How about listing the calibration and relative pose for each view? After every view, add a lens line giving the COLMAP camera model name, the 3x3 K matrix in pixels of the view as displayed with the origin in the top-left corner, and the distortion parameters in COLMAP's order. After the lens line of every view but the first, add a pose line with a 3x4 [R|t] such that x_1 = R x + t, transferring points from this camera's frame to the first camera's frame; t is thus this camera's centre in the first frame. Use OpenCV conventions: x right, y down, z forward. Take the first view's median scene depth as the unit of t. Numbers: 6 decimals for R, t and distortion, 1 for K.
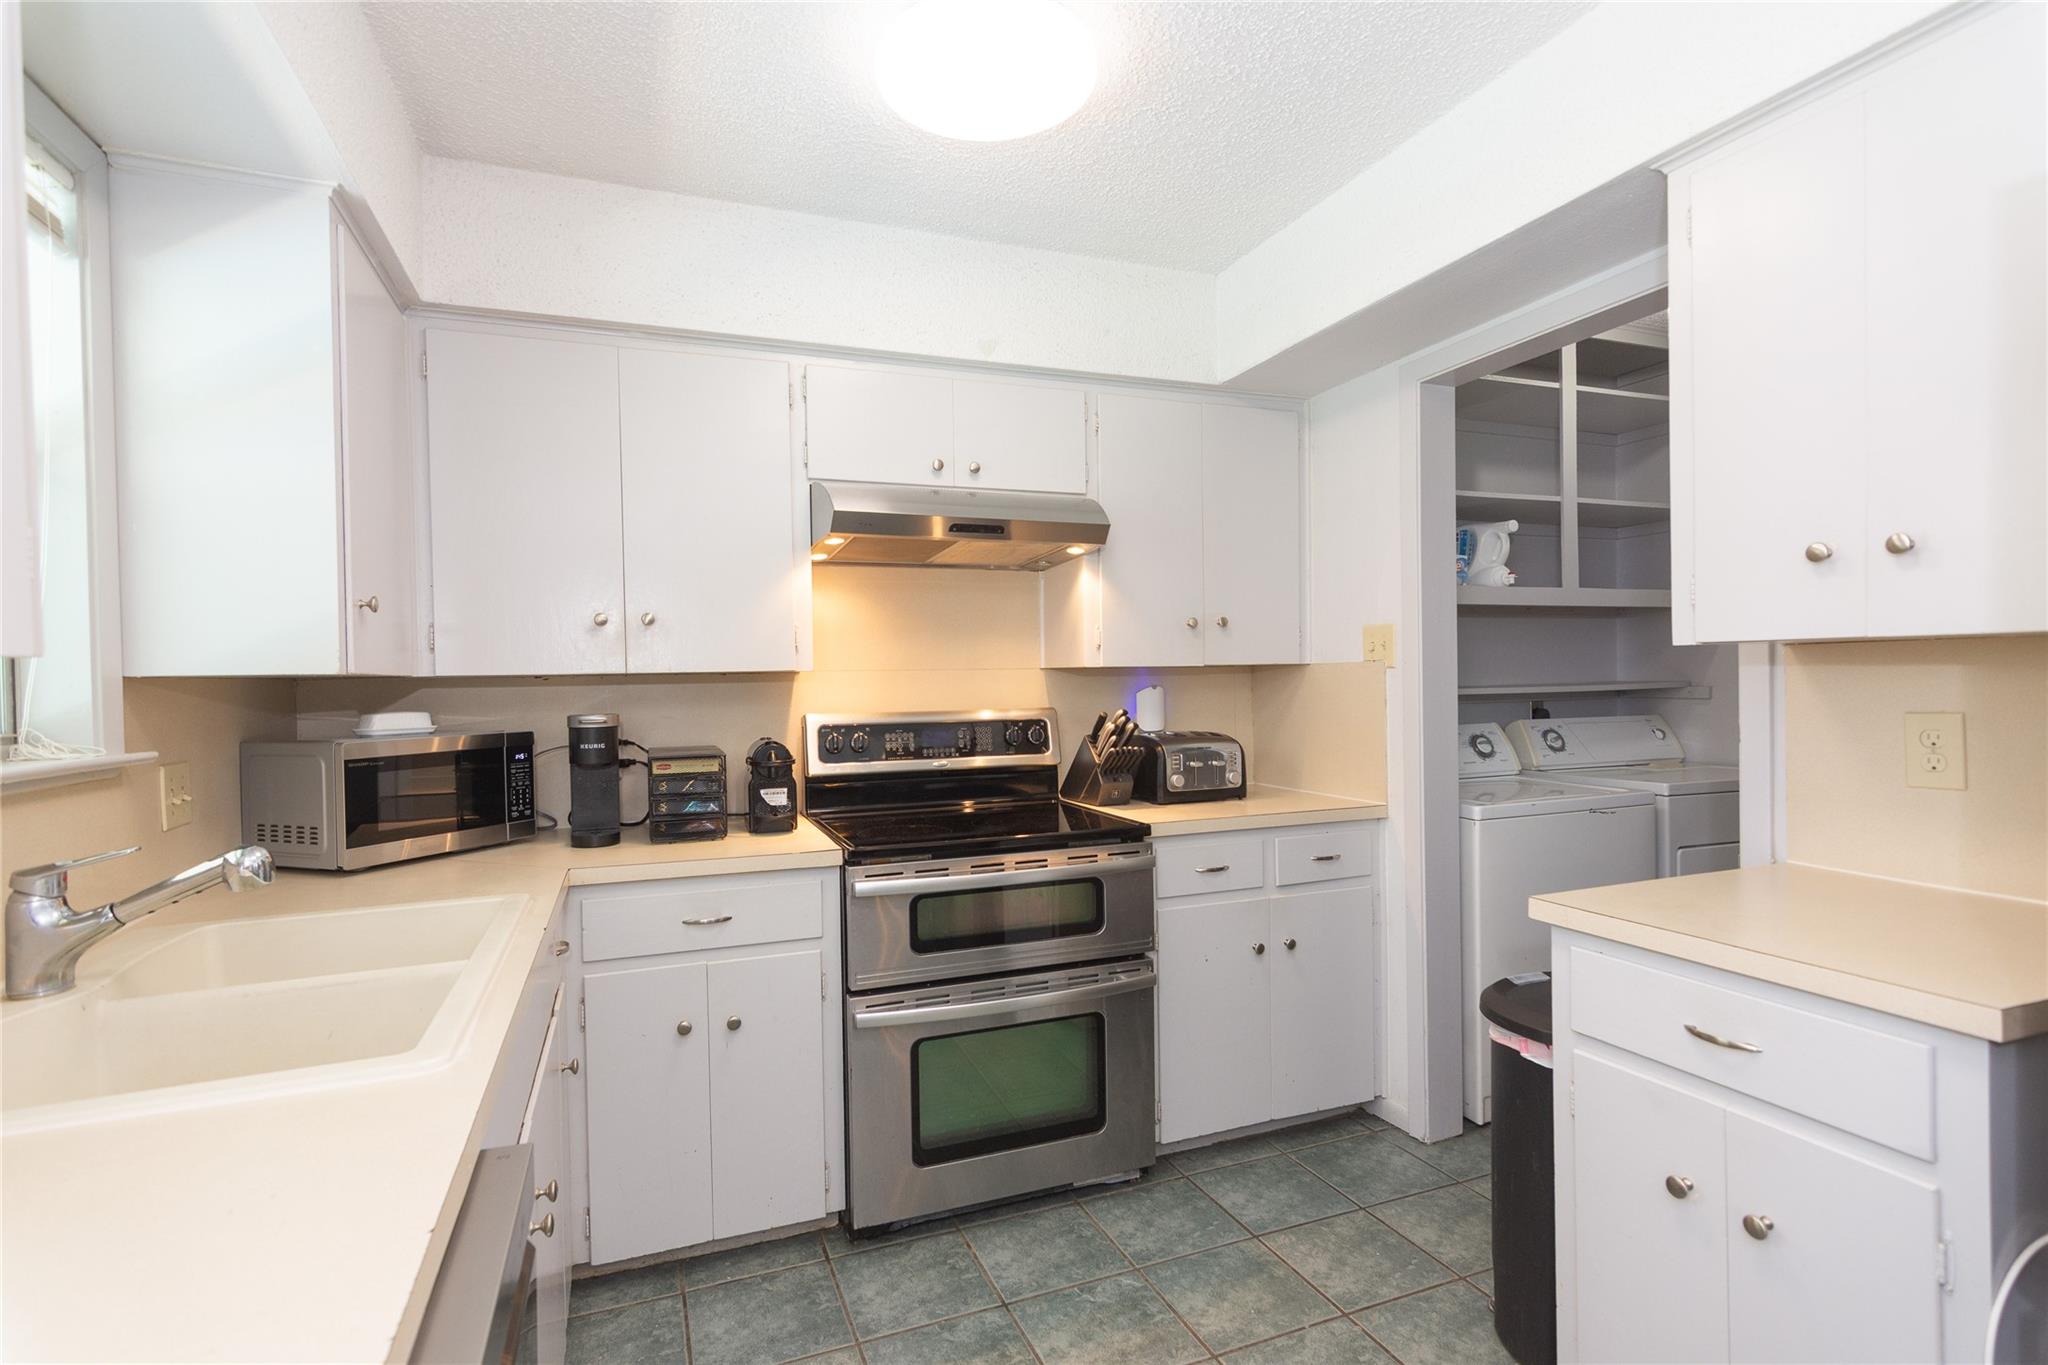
lens RADIAL K [[997.5, 0, 1023.2], [0, 997.5, 688.7], [0, 0, 1]] dist [-0.016972, 0.018977]
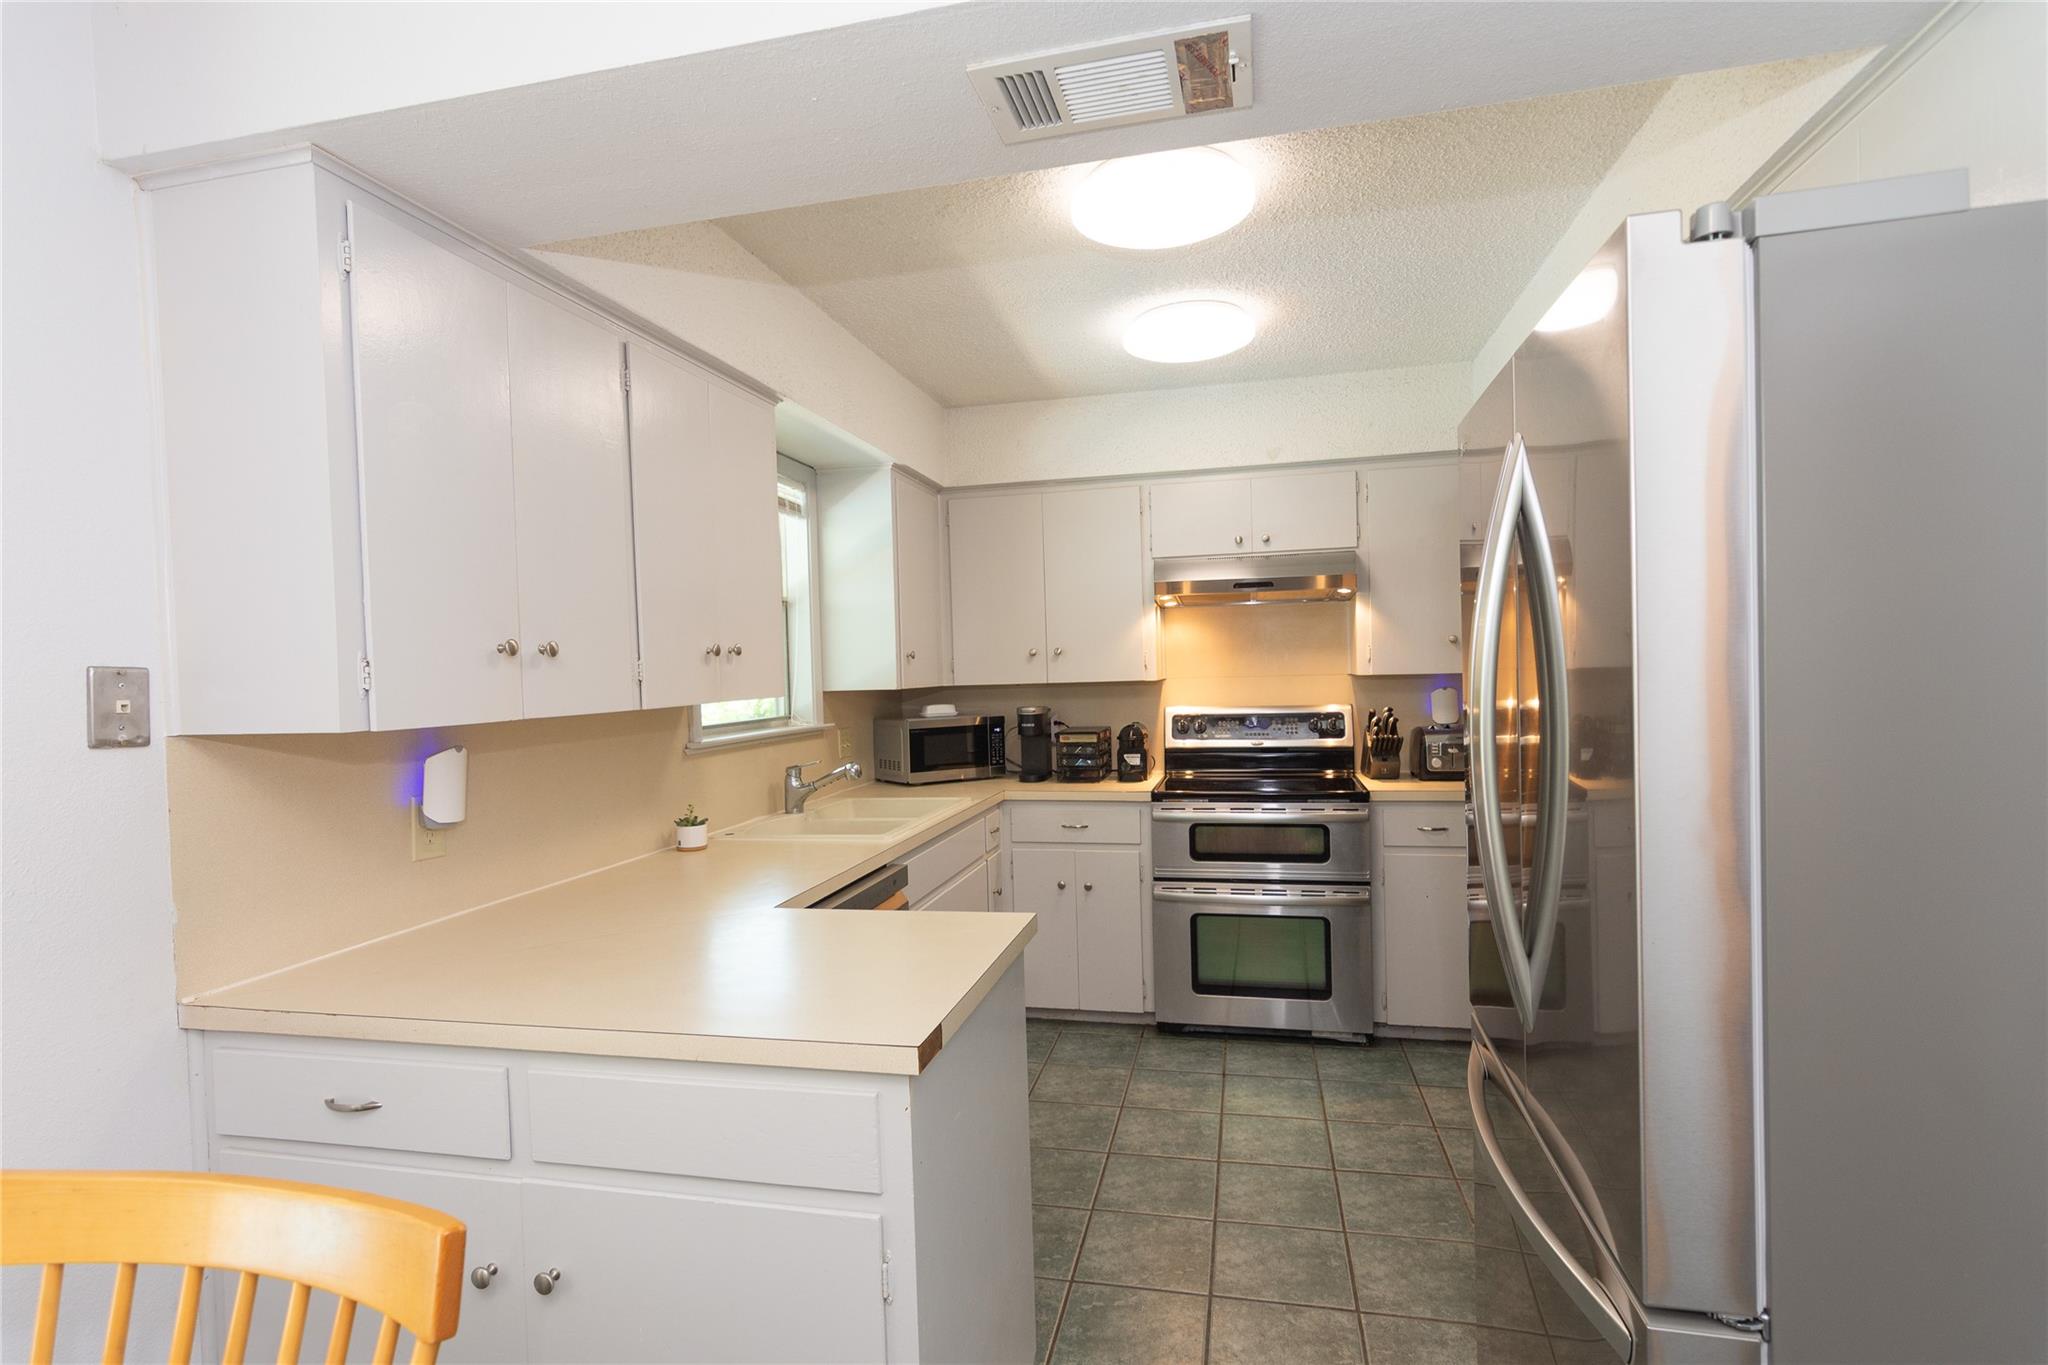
lens RADIAL K [[989.8, 0, 1018.4], [0, 989.8, 690.4], [0, 0, 1]] dist [-0.000619, 0.000806]
pose [[0.825007, 0.005005, -0.565100, 0.534114], [0.007596, 0.999772, 0.019944, -0.038027], [0.565071, -0.020746, 0.824781, -0.445717]]
